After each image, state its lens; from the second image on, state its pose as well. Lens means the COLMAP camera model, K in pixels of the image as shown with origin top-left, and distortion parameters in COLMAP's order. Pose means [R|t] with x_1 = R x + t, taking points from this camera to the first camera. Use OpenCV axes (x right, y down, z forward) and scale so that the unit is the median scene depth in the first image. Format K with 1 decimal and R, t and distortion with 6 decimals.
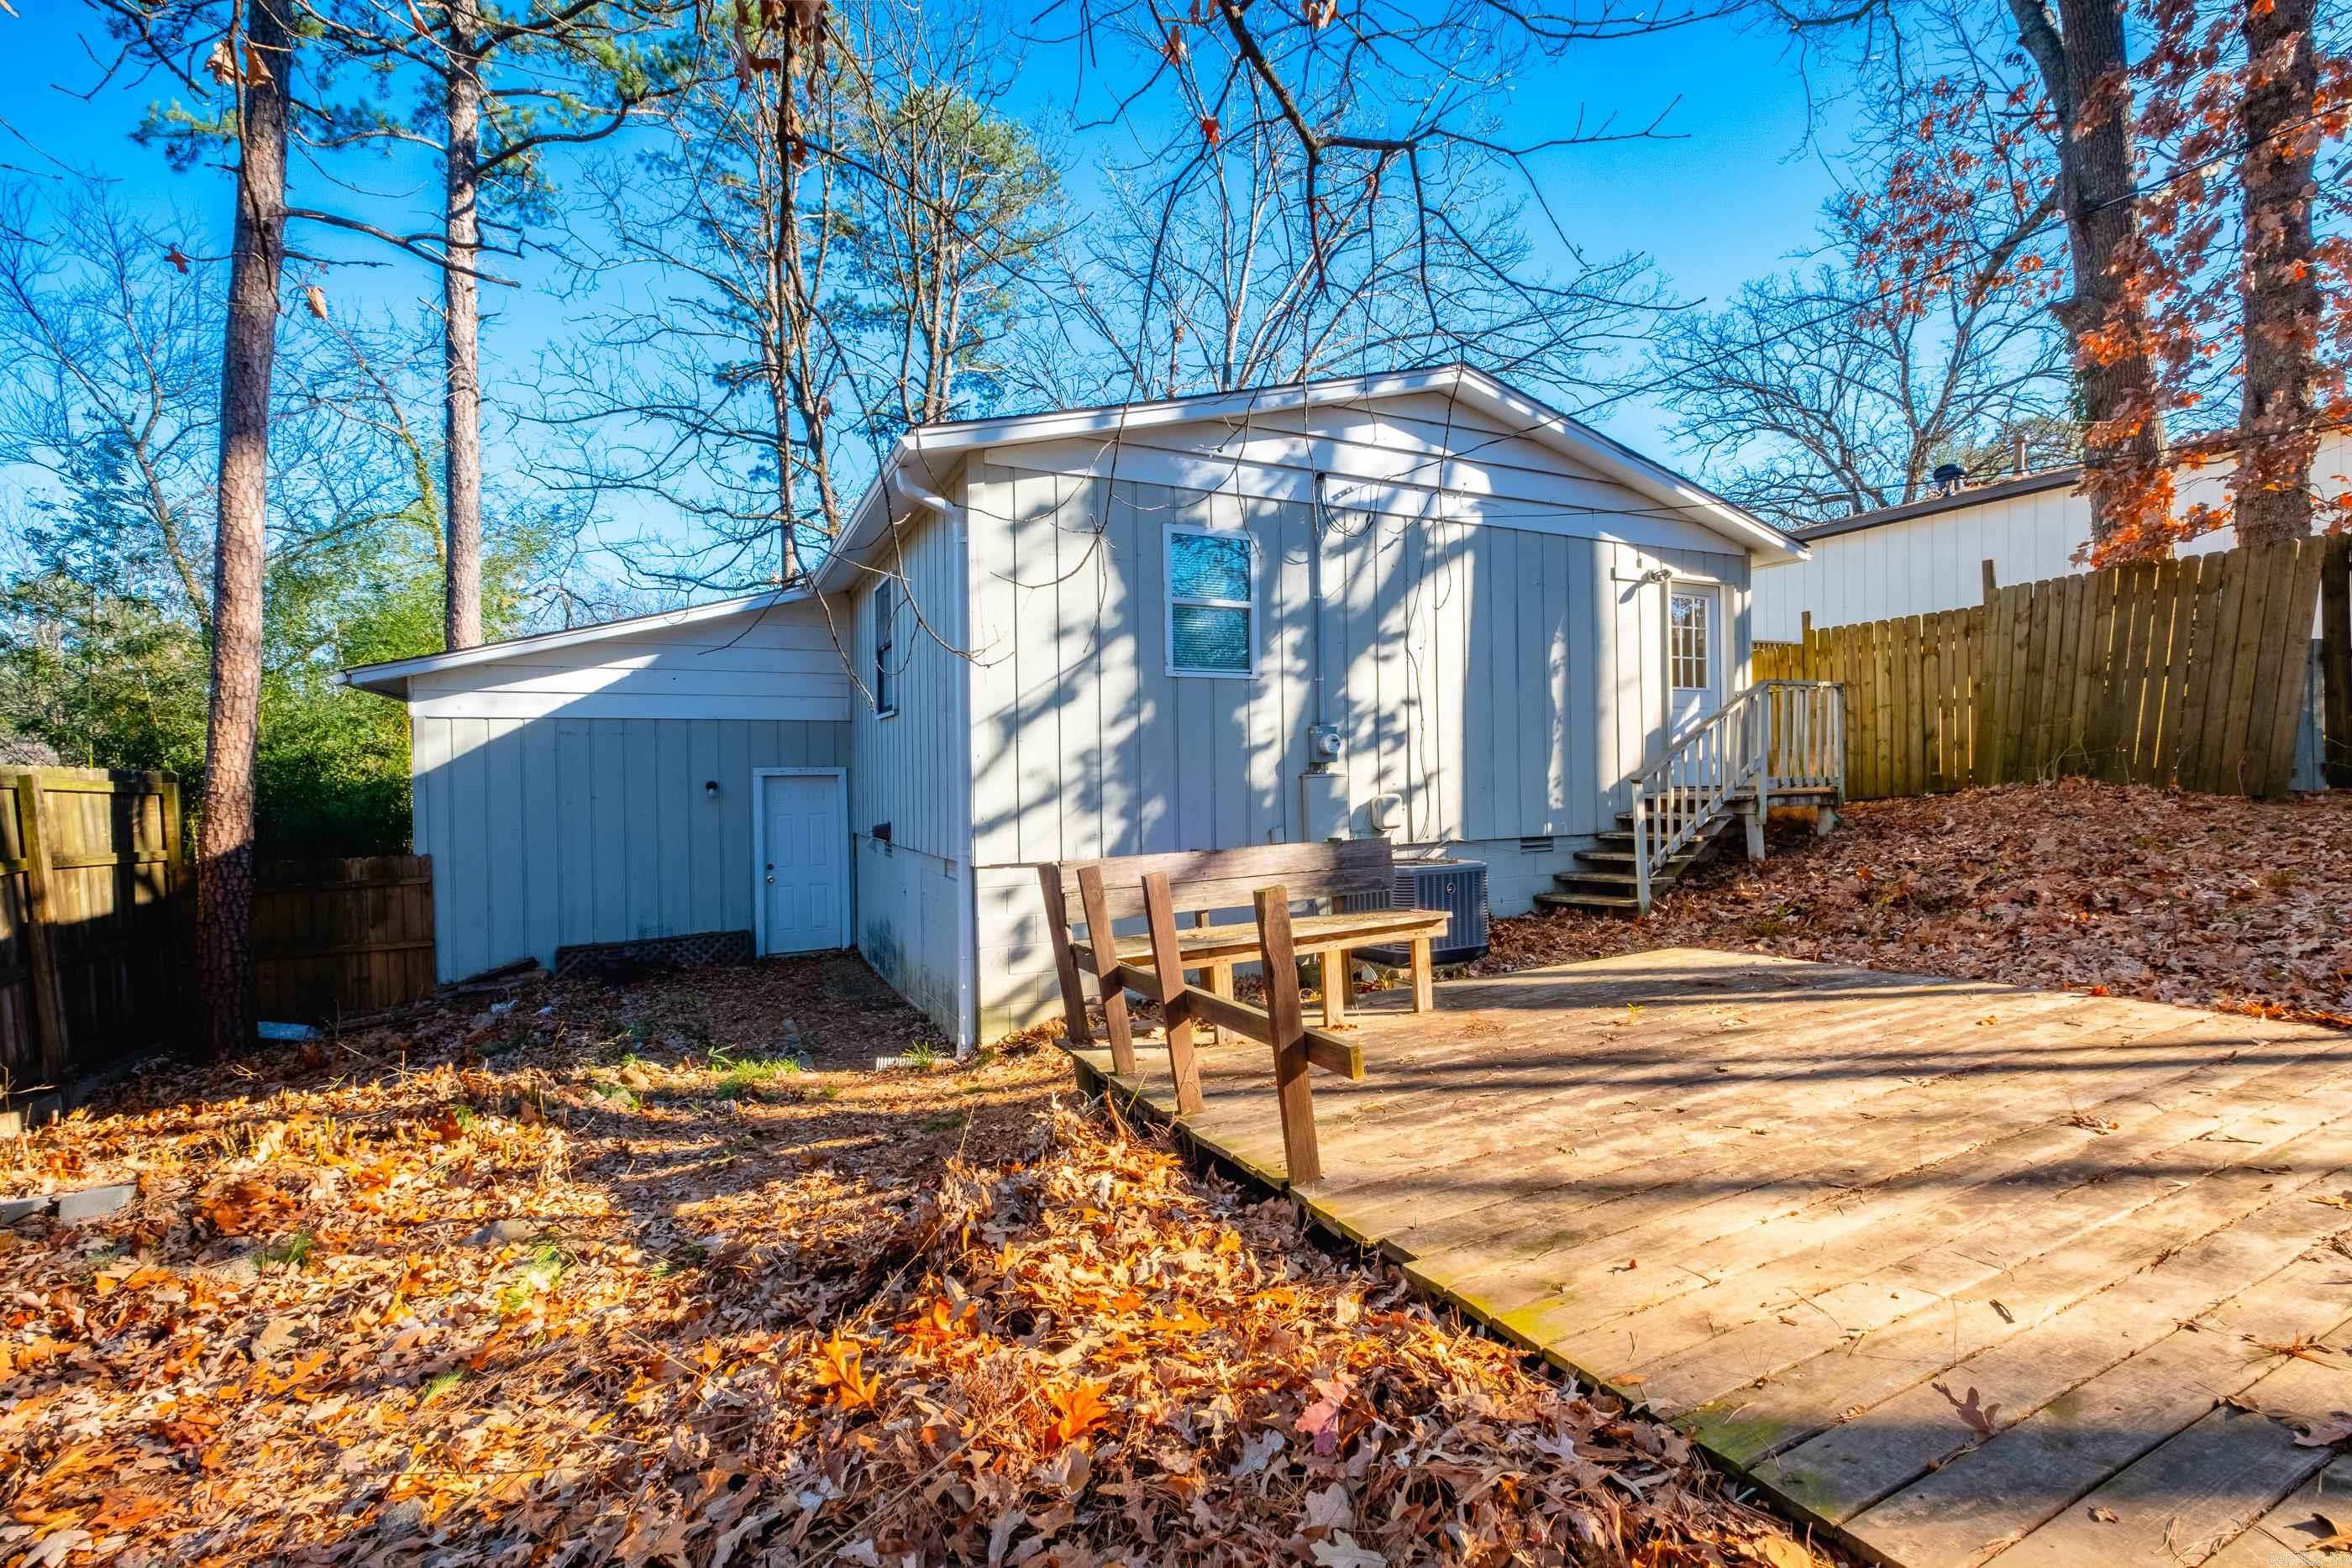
lens RADIAL K [[1015.0, 0, 1187.3], [0, 1015.0, 773.0], [0, 0, 1]] dist [0.000505, -0.001350]
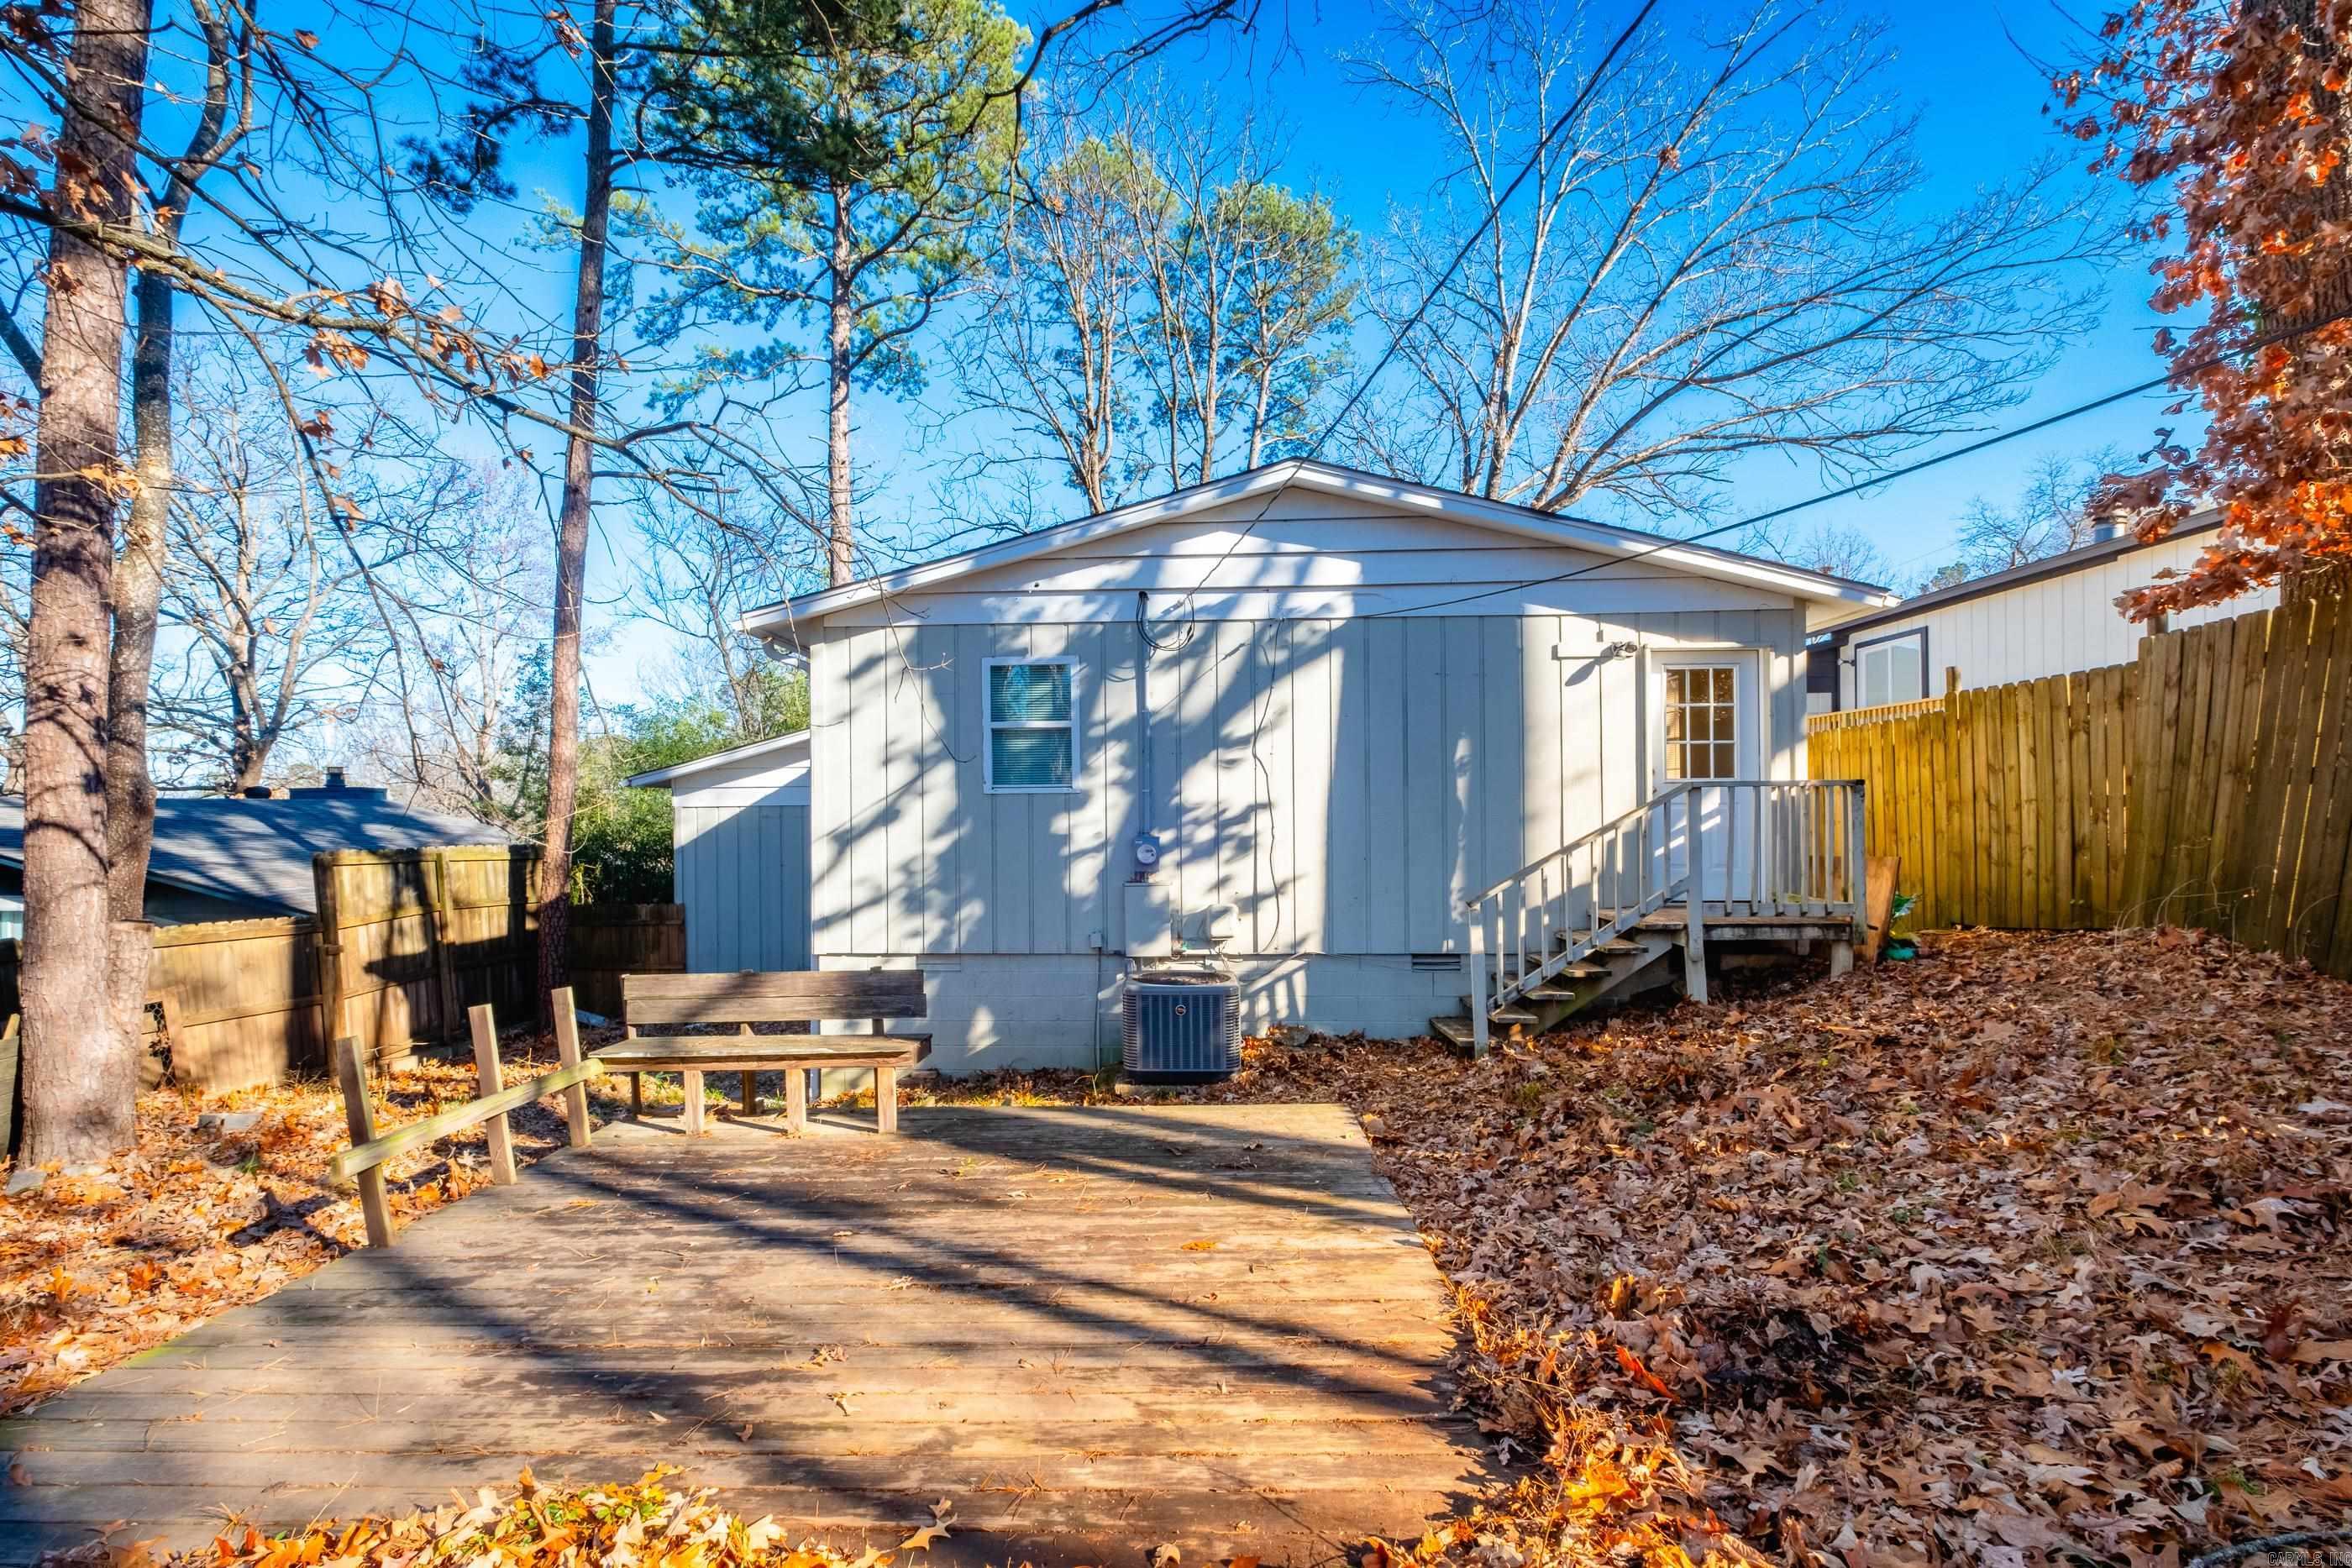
lens RADIAL K [[1035.9, 0, 1234.3], [0, 1035.9, 793.3], [0, 0, 1]] dist [0.000122, -0.001205]
pose [[0.875461, 0.004368, -0.483269, 0.708413], [-0.003533, 0.999990, 0.002637, -0.091083], [0.483276, -0.000602, 0.875468, 0.117987]]
